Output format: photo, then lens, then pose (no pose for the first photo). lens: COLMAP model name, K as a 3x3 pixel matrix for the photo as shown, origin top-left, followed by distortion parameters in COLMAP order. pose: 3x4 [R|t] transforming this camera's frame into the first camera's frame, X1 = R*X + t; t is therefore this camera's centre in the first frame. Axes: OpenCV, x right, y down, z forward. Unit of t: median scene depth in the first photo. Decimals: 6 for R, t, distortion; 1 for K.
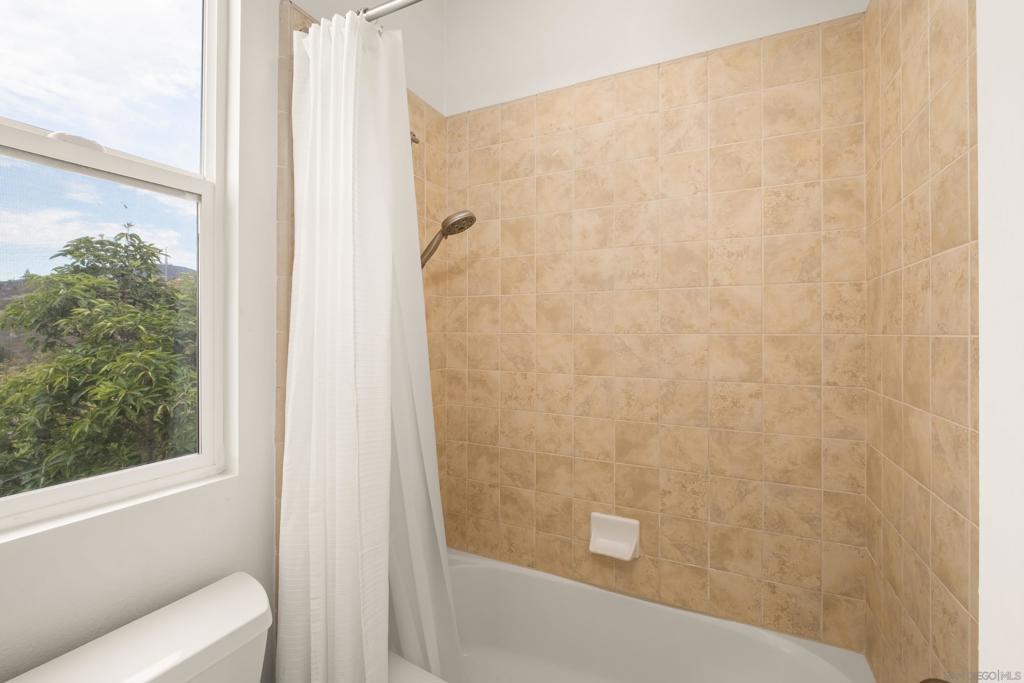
lens RADIAL K [[442.4, 0, 510.7], [0, 442.4, 332.5], [0, 0, 1]] dist [-0.001866, 0.000030]
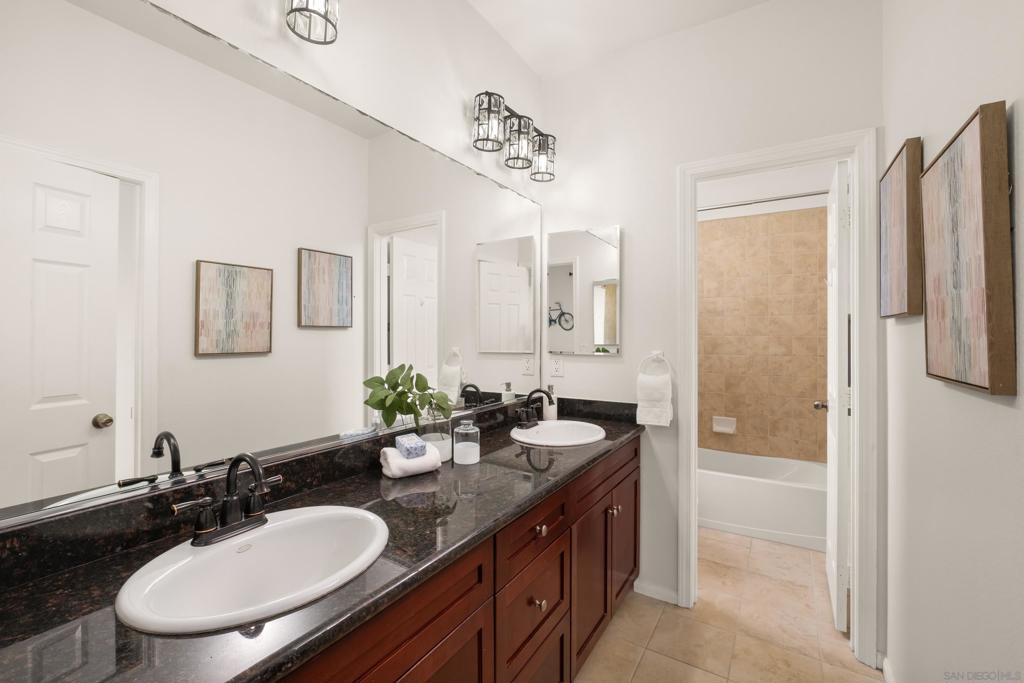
lens RADIAL K [[442.4, 0, 510.3], [0, 442.4, 336.0], [0, 0, 1]] dist [-0.001866, 0.000030]
pose [[0.992918, -0.000872, -0.118802, -0.613269], [0.001356, 0.999991, 0.003993, -0.006006], [0.118798, -0.004126, 0.992910, -1.441099]]
